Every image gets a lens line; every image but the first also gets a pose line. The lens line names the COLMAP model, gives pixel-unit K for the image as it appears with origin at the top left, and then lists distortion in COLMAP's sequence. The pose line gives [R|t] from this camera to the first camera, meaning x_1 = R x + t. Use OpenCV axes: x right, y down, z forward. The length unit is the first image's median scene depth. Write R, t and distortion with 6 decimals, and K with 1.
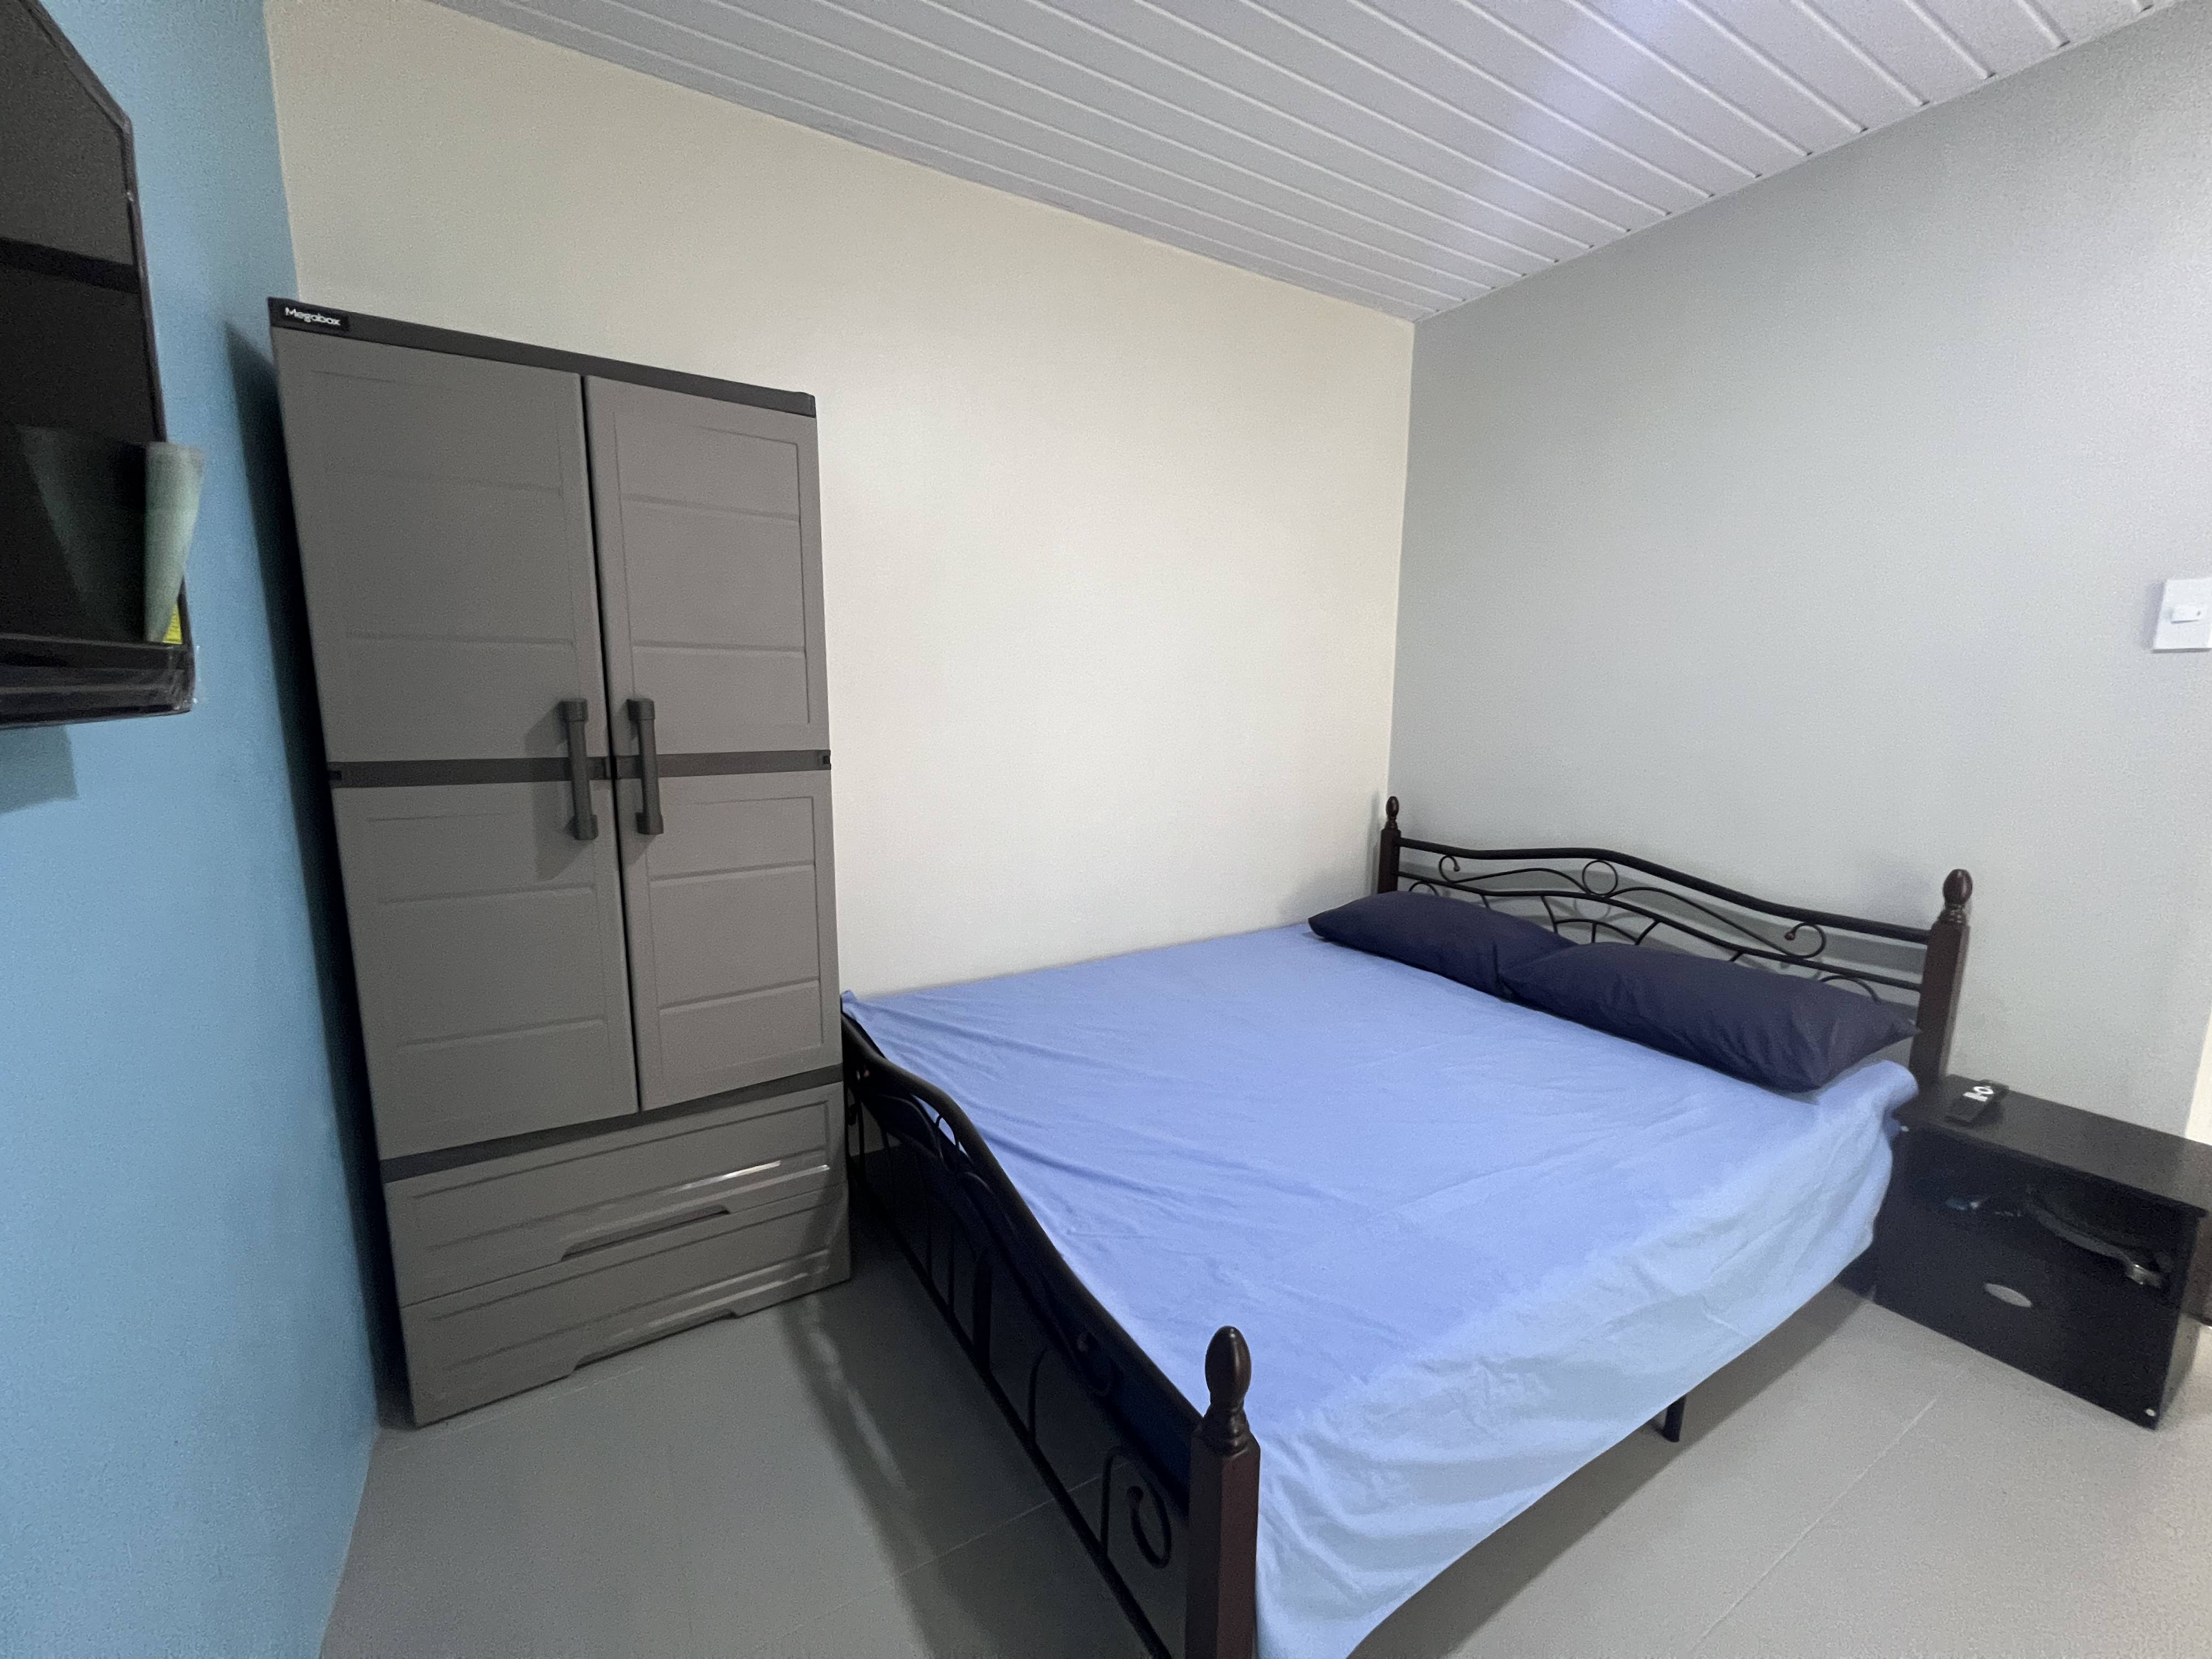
lens RADIAL K [[889.2, 0, 1100.6], [0, 889.2, 830.2], [0, 0, 1]] dist [-0.000813, 0.000480]
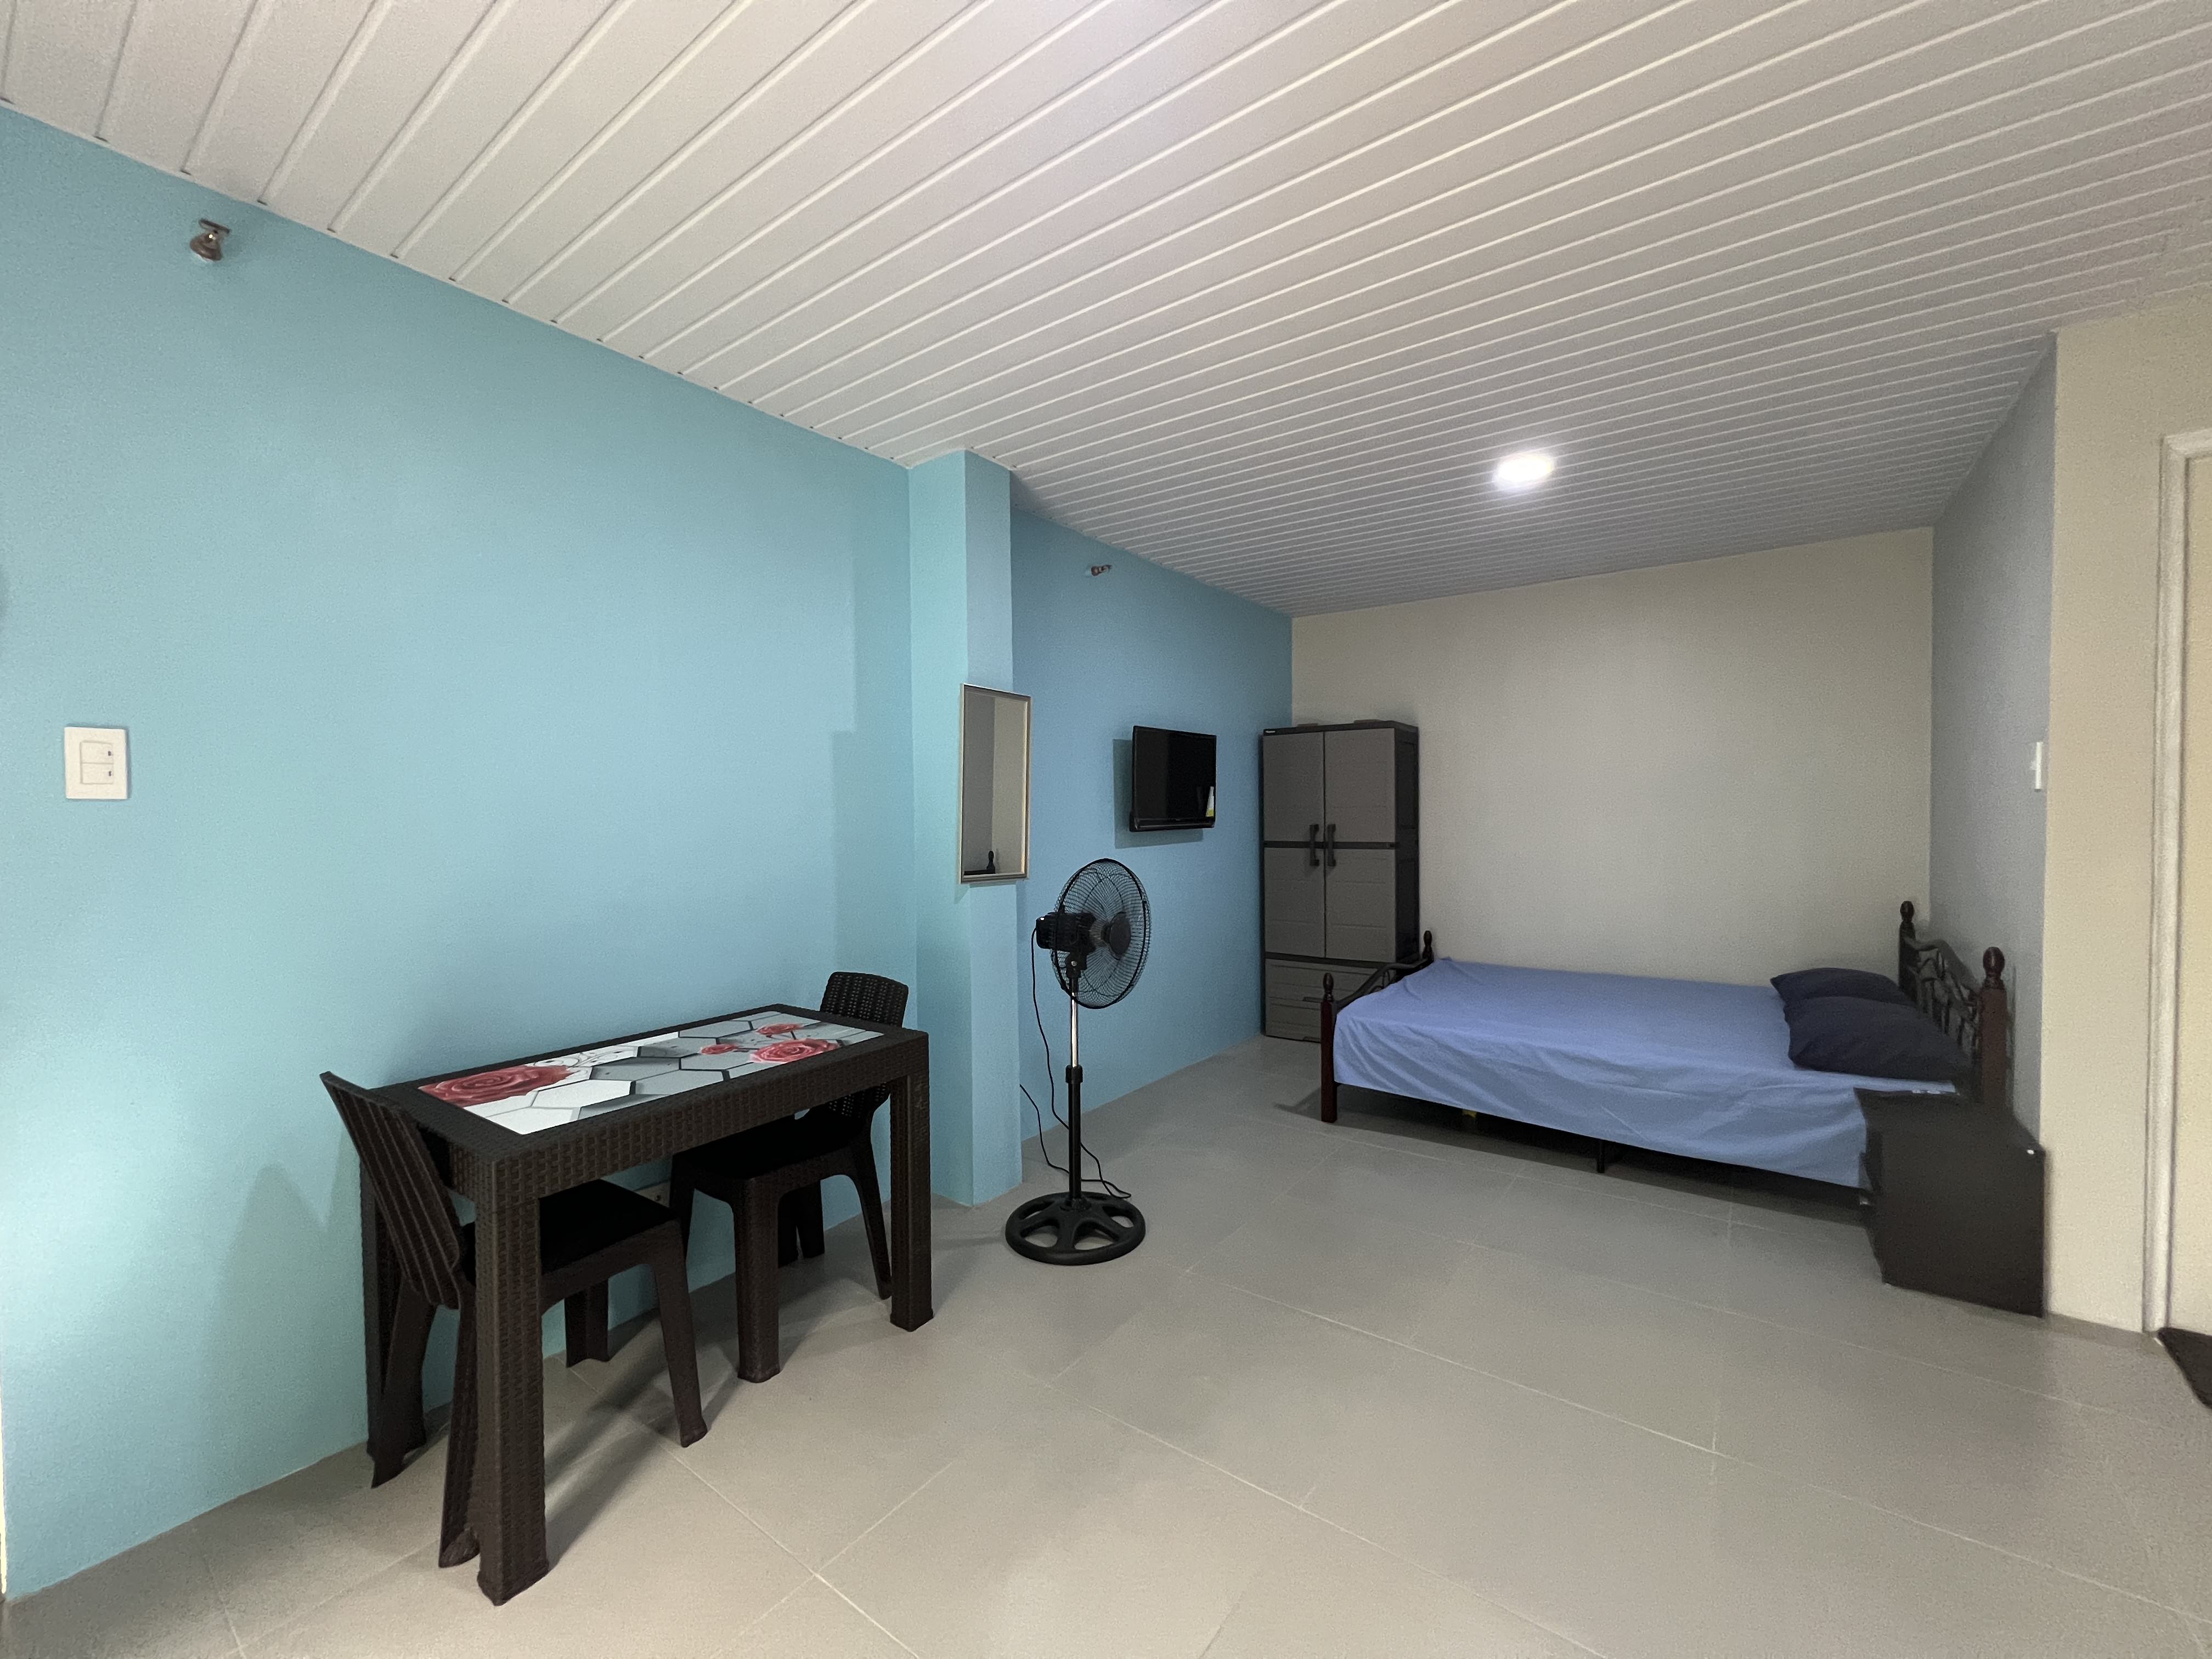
lens RADIAL K [[889.2, 0, 1103.8], [0, 889.2, 837.7], [0, 0, 1]] dist [-0.000813, 0.000480]
pose [[0.393374, 0.014560, -0.919263, 2.159853], [-0.128851, 0.990879, -0.039444, 0.137808], [0.910304, 0.133964, 0.391662, -1.030404]]
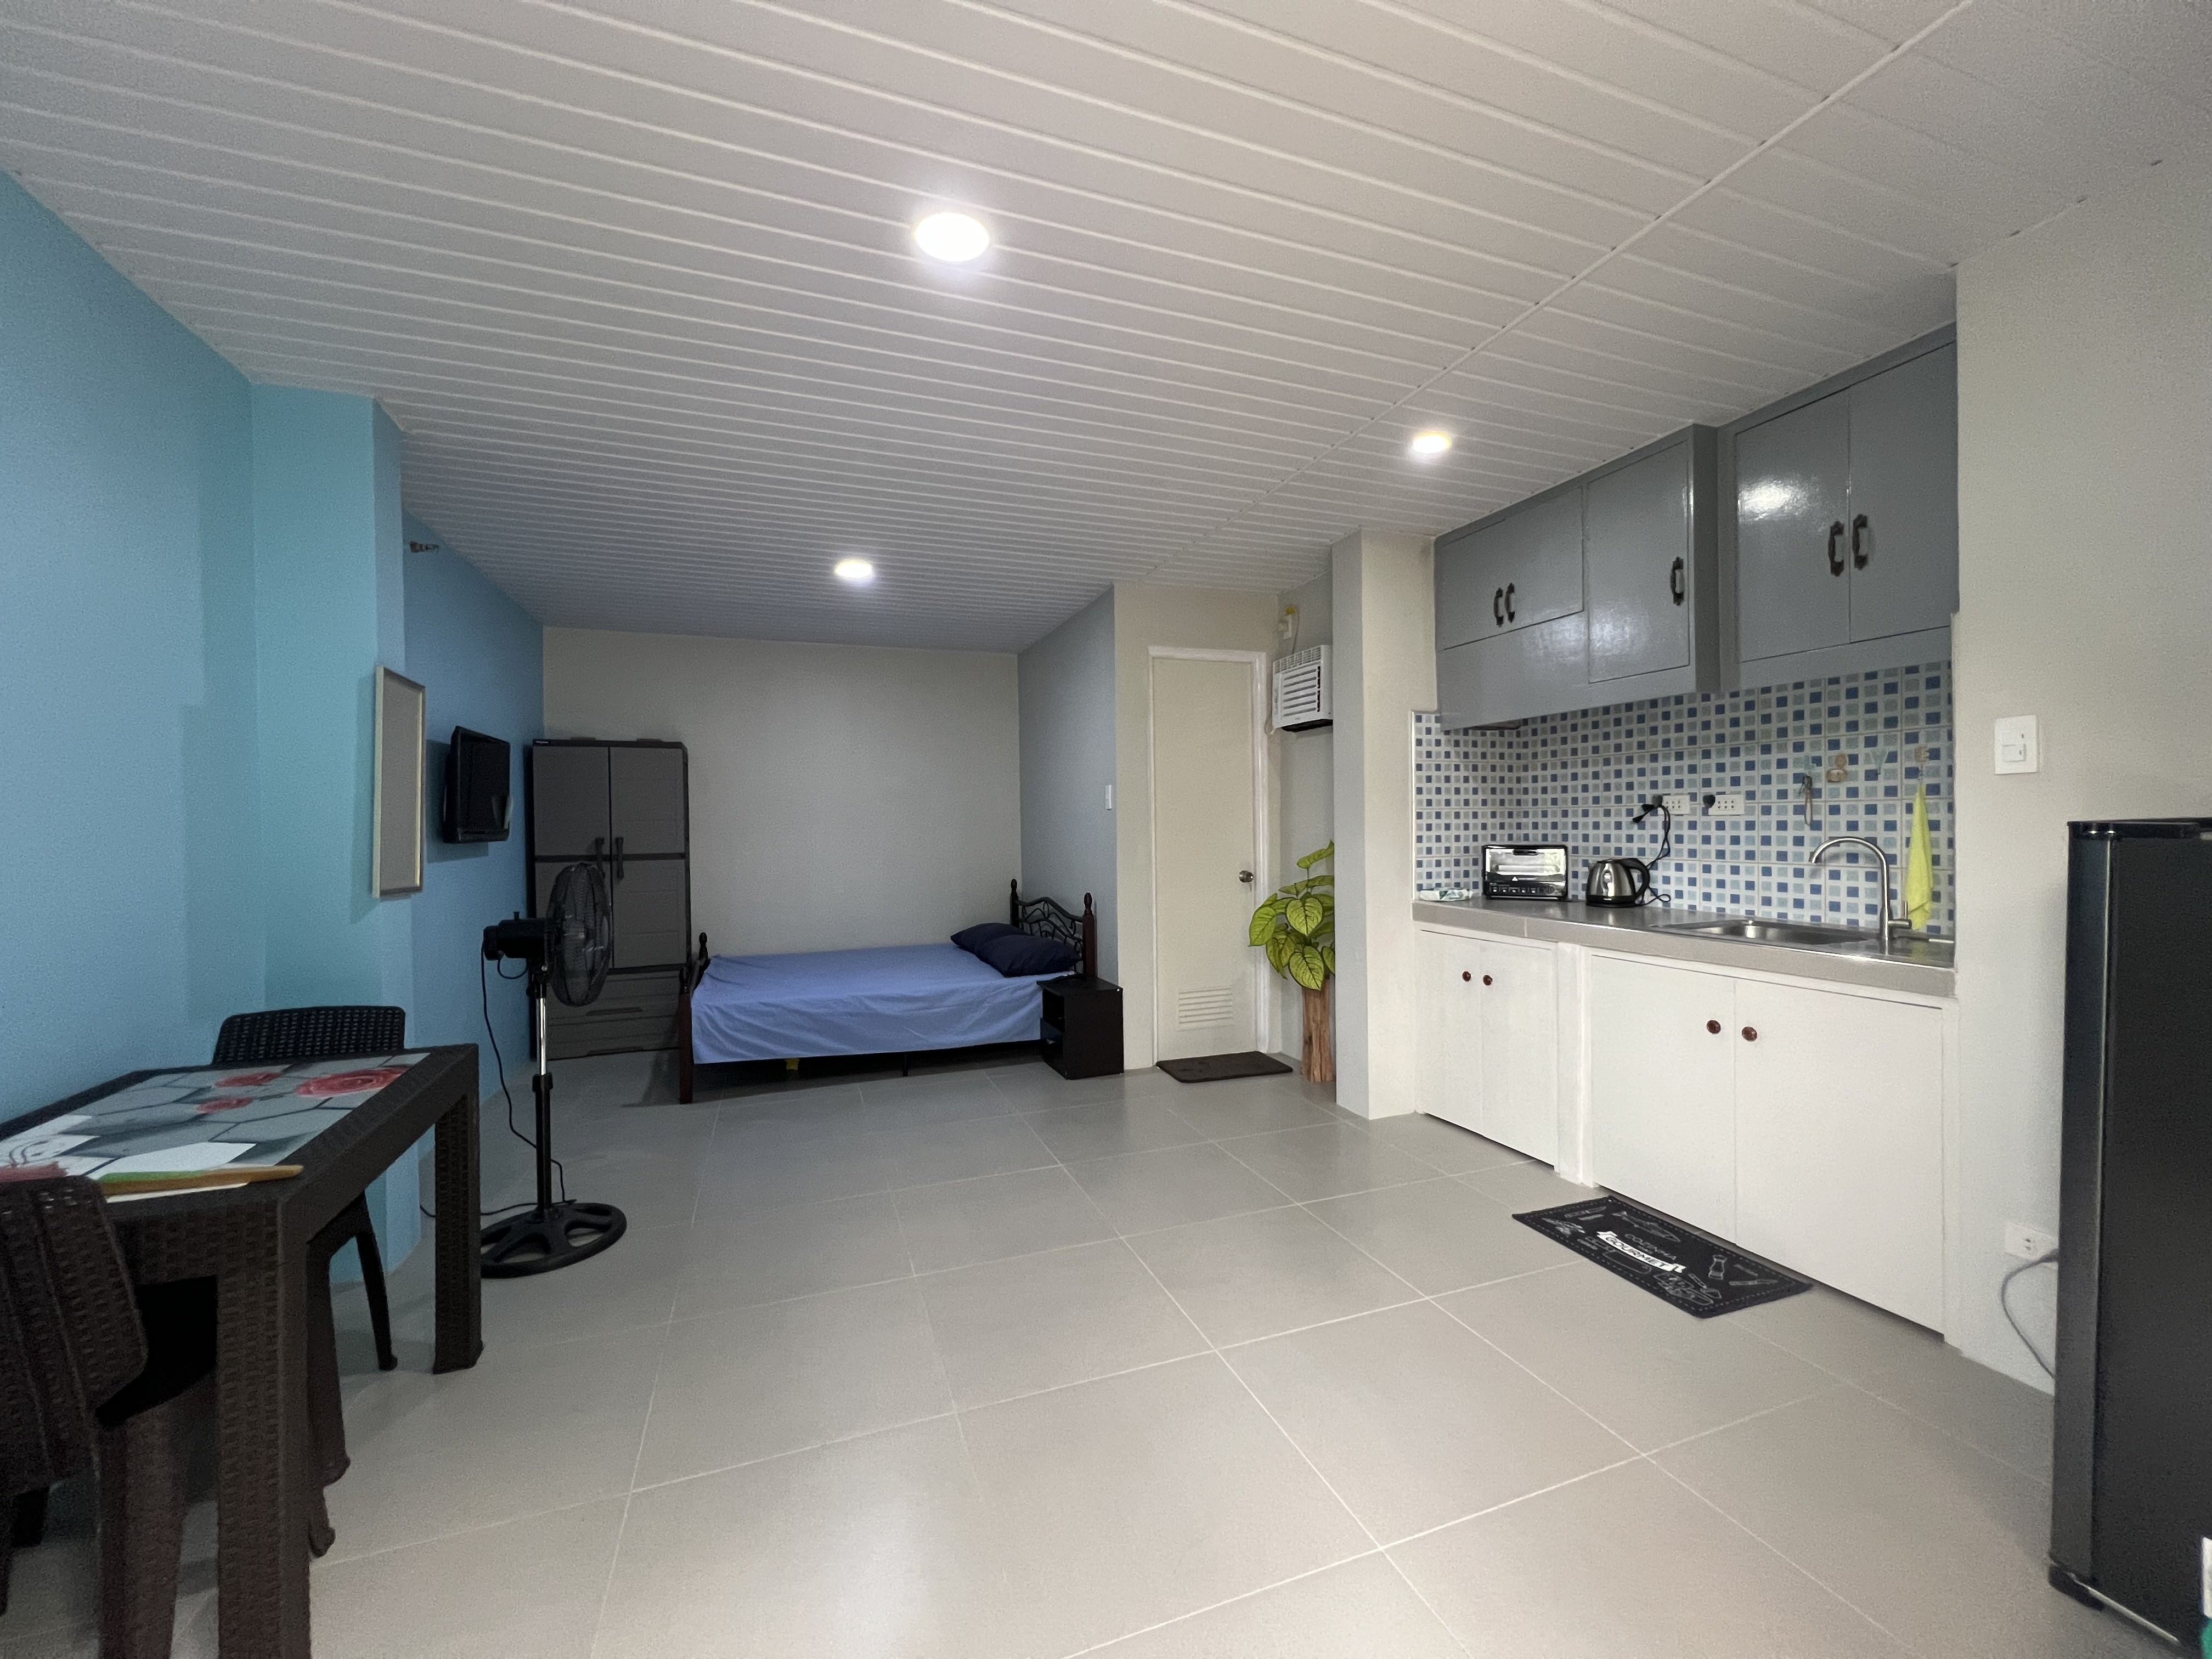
lens RADIAL K [[889.2, 0, 1102.1], [0, 889.2, 835.8], [0, 0, 1]] dist [-0.000813, 0.000480]
pose [[0.983055, -0.020794, -0.182128, 1.899613], [-0.005854, 0.989478, -0.144568, 0.324351], [0.183218, 0.143185, 0.972589, -1.943715]]
